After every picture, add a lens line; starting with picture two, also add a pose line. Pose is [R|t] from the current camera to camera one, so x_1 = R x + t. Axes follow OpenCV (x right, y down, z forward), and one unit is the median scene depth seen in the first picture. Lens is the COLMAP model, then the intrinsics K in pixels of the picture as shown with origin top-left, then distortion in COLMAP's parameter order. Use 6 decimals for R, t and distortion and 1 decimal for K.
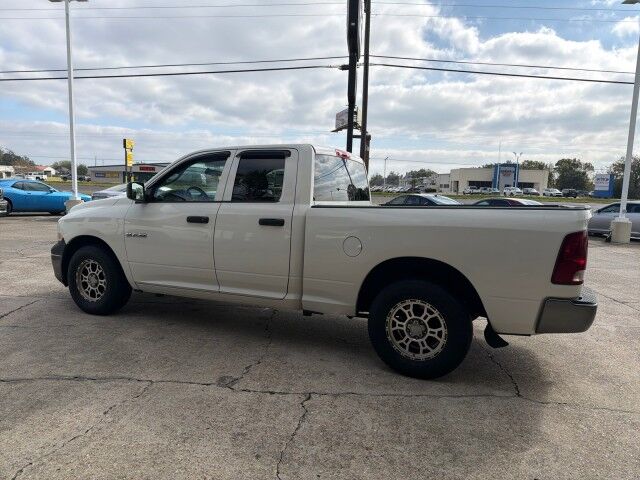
lens RADIAL K [[447.7, 0, 319.1], [0, 447.7, 252.3], [0, 0, 1]] dist [0.052497, -0.066676]
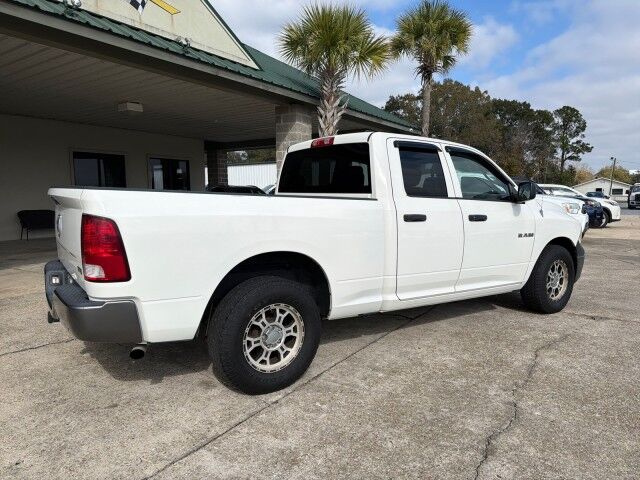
lens RADIAL K [[447.7, 0, 323.3], [0, 447.7, 241.7], [0, 0, 1]] dist [0.052497, -0.066676]
pose [[-0.502944, 0.059795, -0.862248, 0.831426], [-0.135617, 0.979788, 0.147050, -0.149983], [0.853613, 0.190893, -0.484669, 1.427359]]
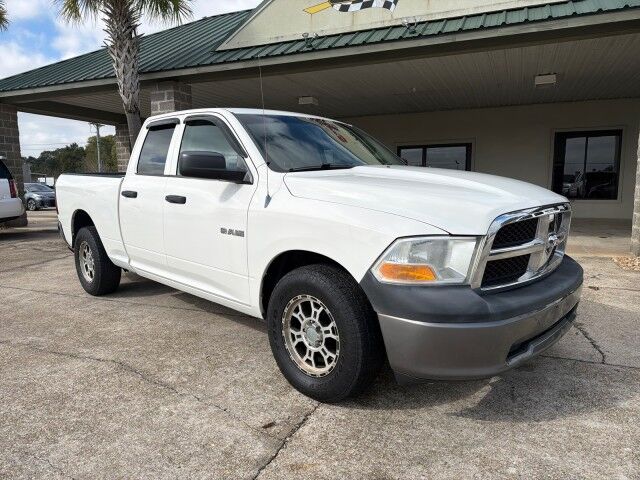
lens RADIAL K [[447.7, 0, 314.5], [0, 447.7, 239.7], [0, 0, 1]] dist [0.052497, -0.066676]
pose [[-0.939041, -0.063336, 0.337921, -0.529702], [0.030664, 0.963539, 0.265807, -0.230934], [-0.342435, 0.259965, -0.902860, 1.849580]]
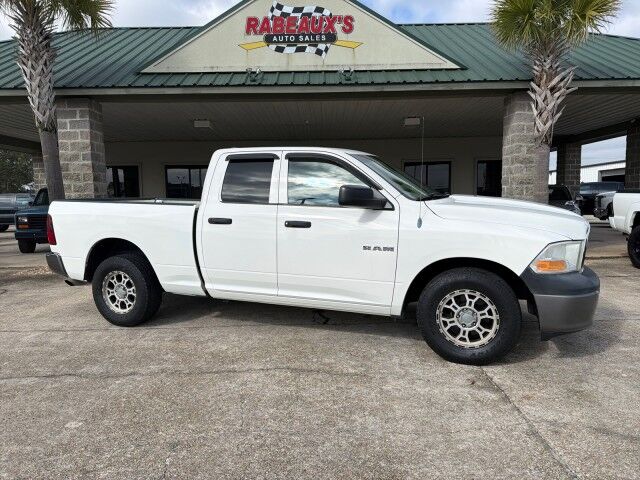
lens RADIAL K [[447.7, 0, 321.2], [0, 447.7, 240.7], [0, 0, 1]] dist [0.052497, -0.066676]
pose [[-0.998021, -0.005769, -0.062624, -0.063077], [-0.019918, 0.973514, 0.227756, -0.269512], [0.059651, 0.228553, -0.971702, 2.077866]]
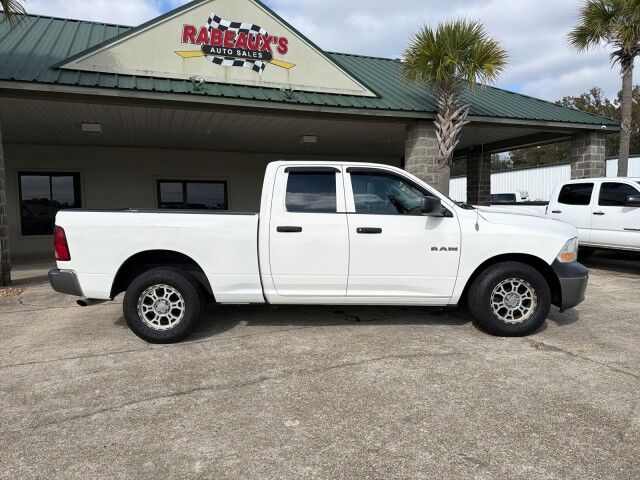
lens RADIAL K [[447.7, 0, 318.9], [0, 447.7, 238.7], [0, 0, 1]] dist [0.052497, -0.066676]
pose [[-0.905594, 0.015406, -0.423866, 0.427917], [-0.067732, 0.981263, 0.180376, -0.254214], [0.418703, 0.192057, -0.887582, 2.051666]]
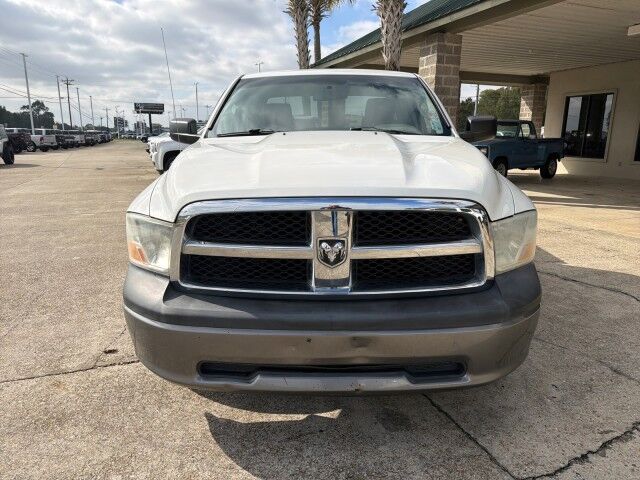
lens RADIAL K [[447.7, 0, 319.9], [0, 447.7, 234.0], [0, 0, 1]] dist [0.052497, -0.066676]
pose [[-0.410649, -0.223791, 0.883903, -0.923841], [0.111893, 0.949716, 0.292437, -0.200056], [-0.904902, 0.218992, -0.364959, 1.418054]]
